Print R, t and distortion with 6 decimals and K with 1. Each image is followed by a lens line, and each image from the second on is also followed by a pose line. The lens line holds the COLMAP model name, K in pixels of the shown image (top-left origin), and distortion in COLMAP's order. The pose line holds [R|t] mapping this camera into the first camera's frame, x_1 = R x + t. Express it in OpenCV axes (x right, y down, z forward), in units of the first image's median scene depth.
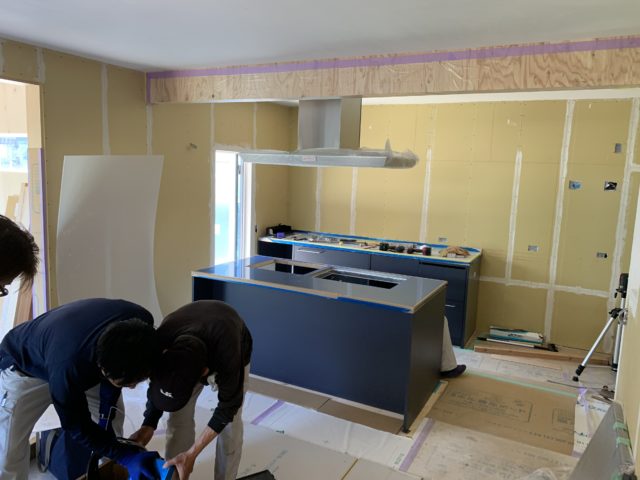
lens RADIAL K [[488.4, 0, 314.8], [0, 488.4, 235.7], [0, 0, 1]] dist [0.009645, -0.013432]
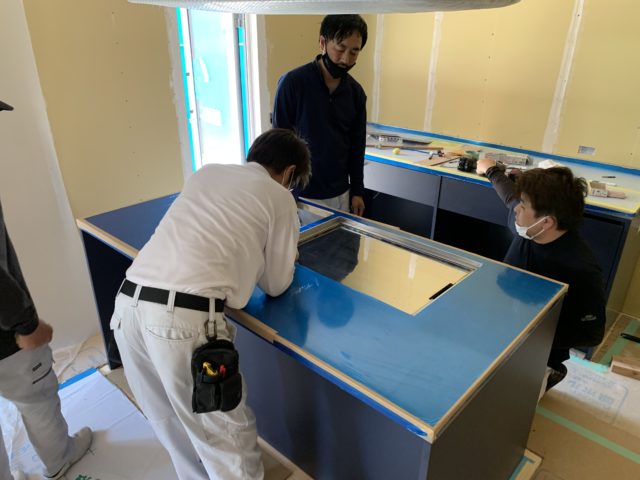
lens RADIAL K [[488.4, 0, 317.9], [0, 488.4, 238.5], [0, 0, 1]] dist [0.009645, -0.013432]
pose [[0.967312, 0.083778, -0.239351, 0.131635], [-0.011310, 0.957165, 0.289321, -0.060888], [0.253338, -0.277157, 0.926825, 0.463596]]
